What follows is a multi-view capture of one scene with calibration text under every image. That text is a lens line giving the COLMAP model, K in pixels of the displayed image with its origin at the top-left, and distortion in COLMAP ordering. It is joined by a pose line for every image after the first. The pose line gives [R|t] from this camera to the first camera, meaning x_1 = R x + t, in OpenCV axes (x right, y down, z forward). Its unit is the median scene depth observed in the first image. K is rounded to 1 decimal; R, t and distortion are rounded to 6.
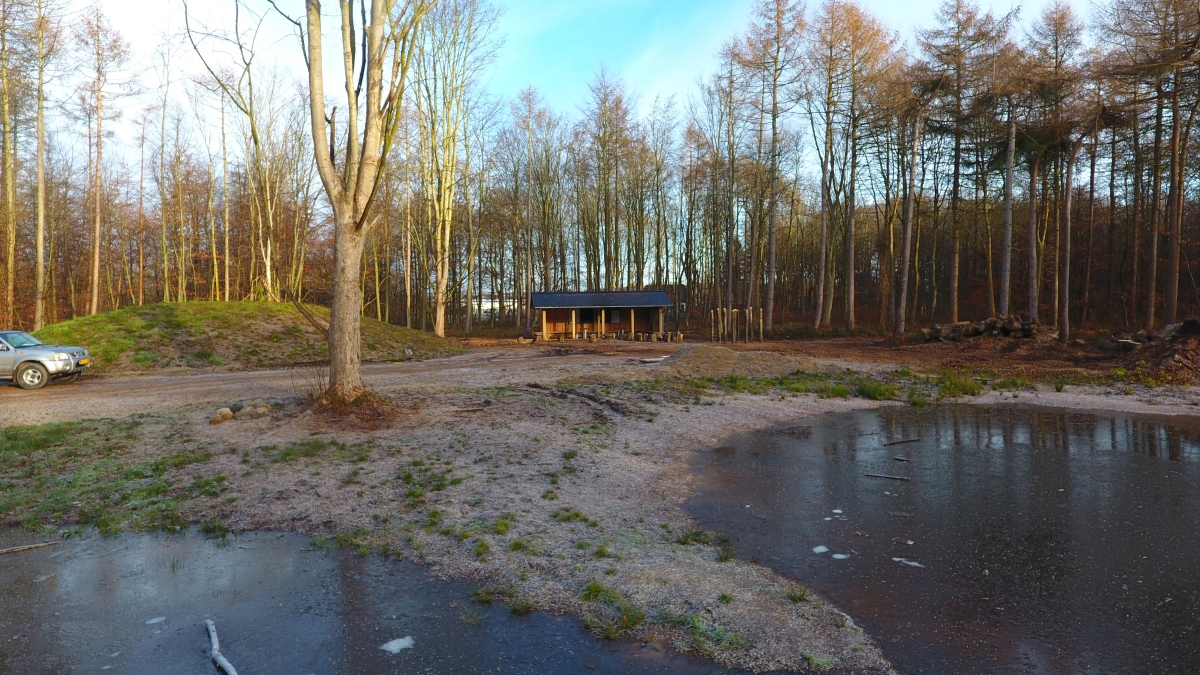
lens RADIAL K [[702.9, 0, 598.7], [0, 702.9, 319.6], [0, 0, 1]] dist [-0.003732, 0.000552]
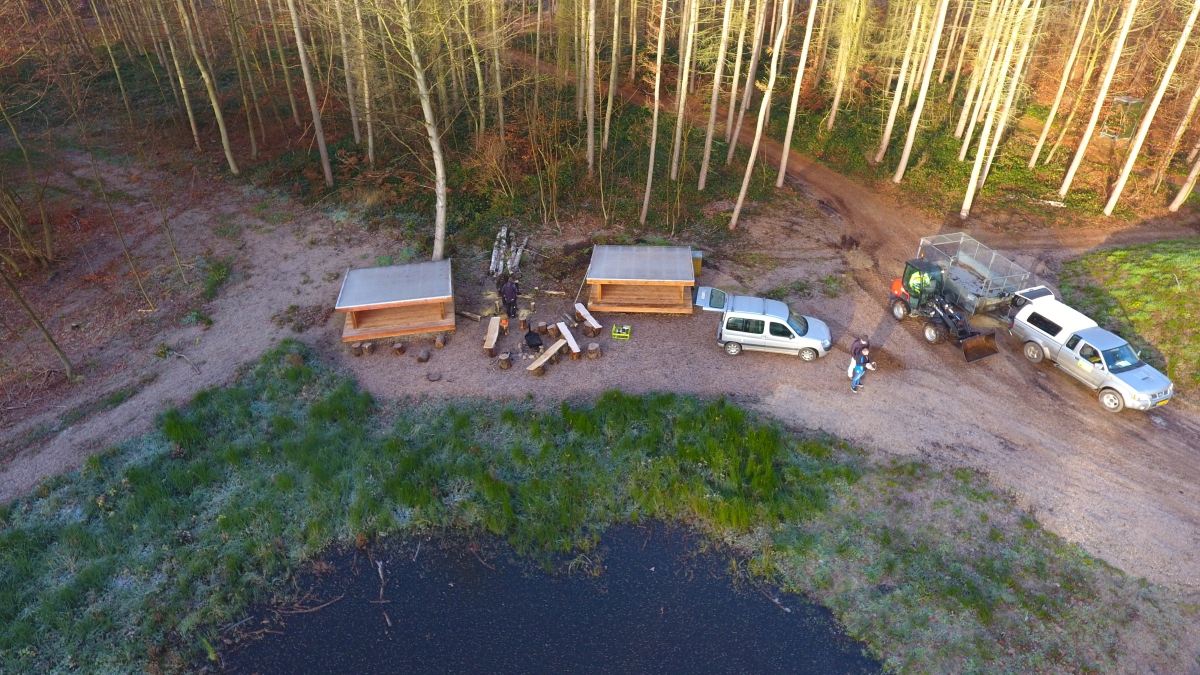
lens RADIAL K [[702.9, 0, 603.0], [0, 702.9, 313.7], [0, 0, 1]] dist [-0.003732, 0.000552]
pose [[0.206198, 0.519261, -0.829368, -0.115830], [-0.007966, 0.848445, 0.529224, -0.623743], [0.978478, -0.102518, 0.179084, 0.017372]]
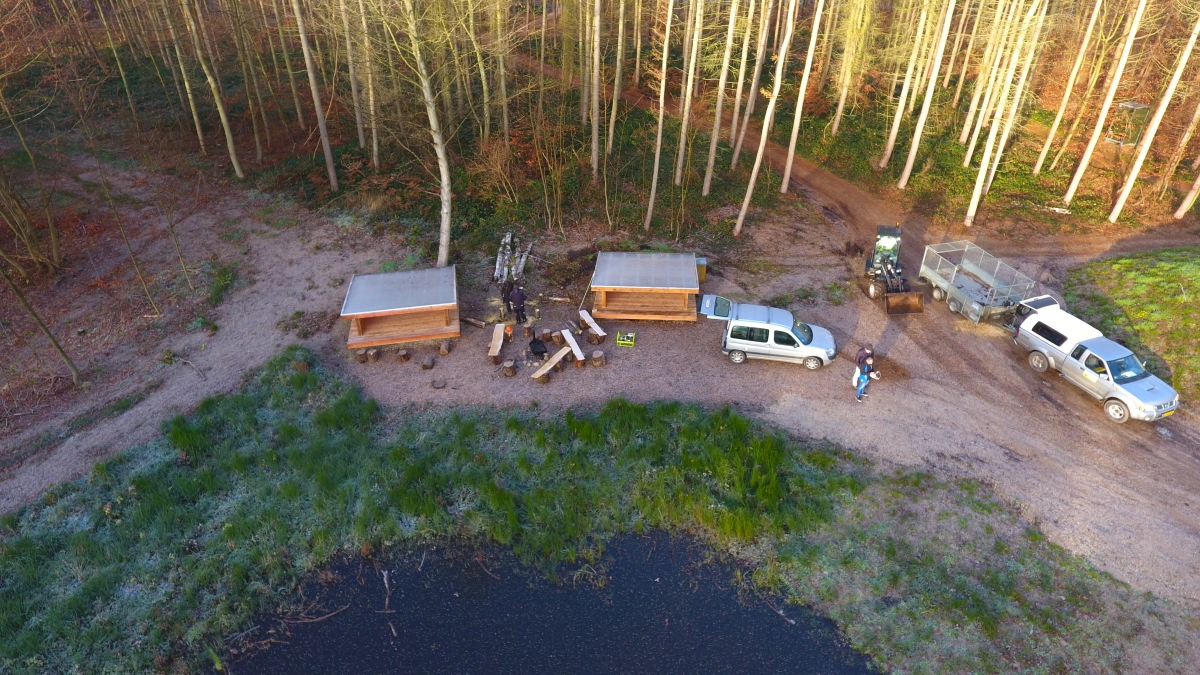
lens RADIAL K [[702.9, 0, 603.0], [0, 702.9, 313.5], [0, 0, 1]] dist [-0.003732, 0.000552]
pose [[0.201786, 0.519265, -0.830449, -0.122489], [-0.008366, 0.848773, 0.528690, -0.636709], [0.979394, -0.099735, 0.175615, 0.014693]]
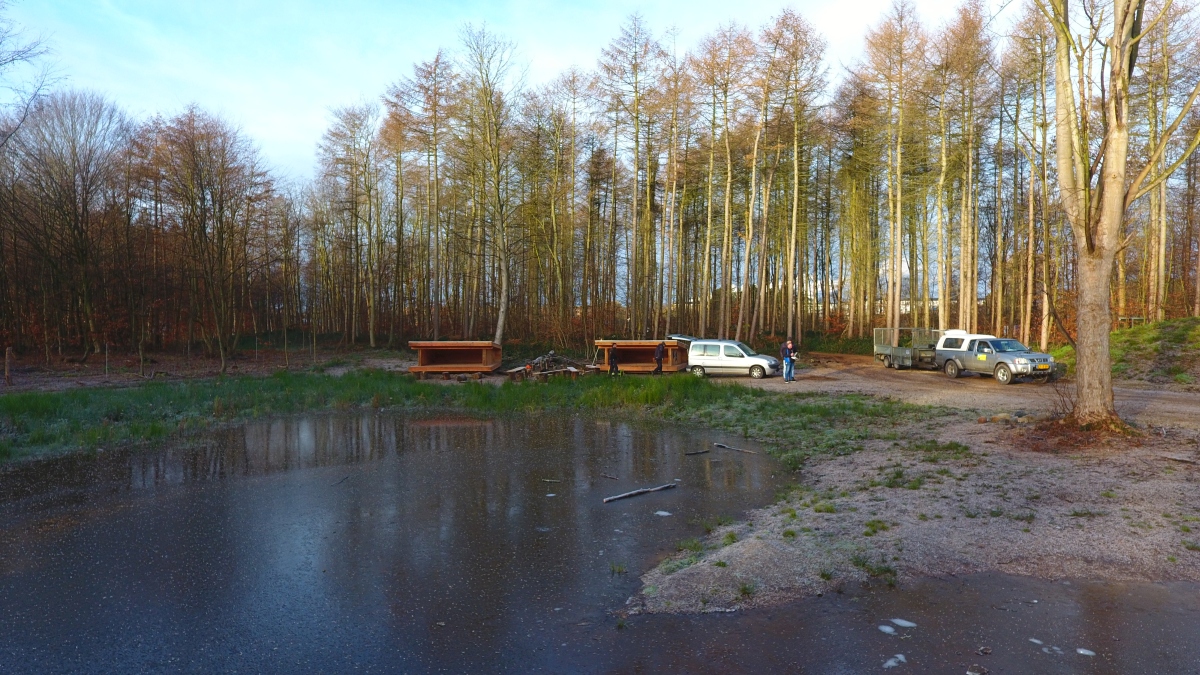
lens RADIAL K [[702.9, 0, 593.6], [0, 702.9, 320.1], [0, 0, 1]] dist [-0.003732, 0.000552]
pose [[-0.006309, 0.015476, -0.999860, 0.500795], [-0.013049, 0.999794, 0.015557, -0.030948], [0.999895, 0.013145, -0.006106, 0.244506]]
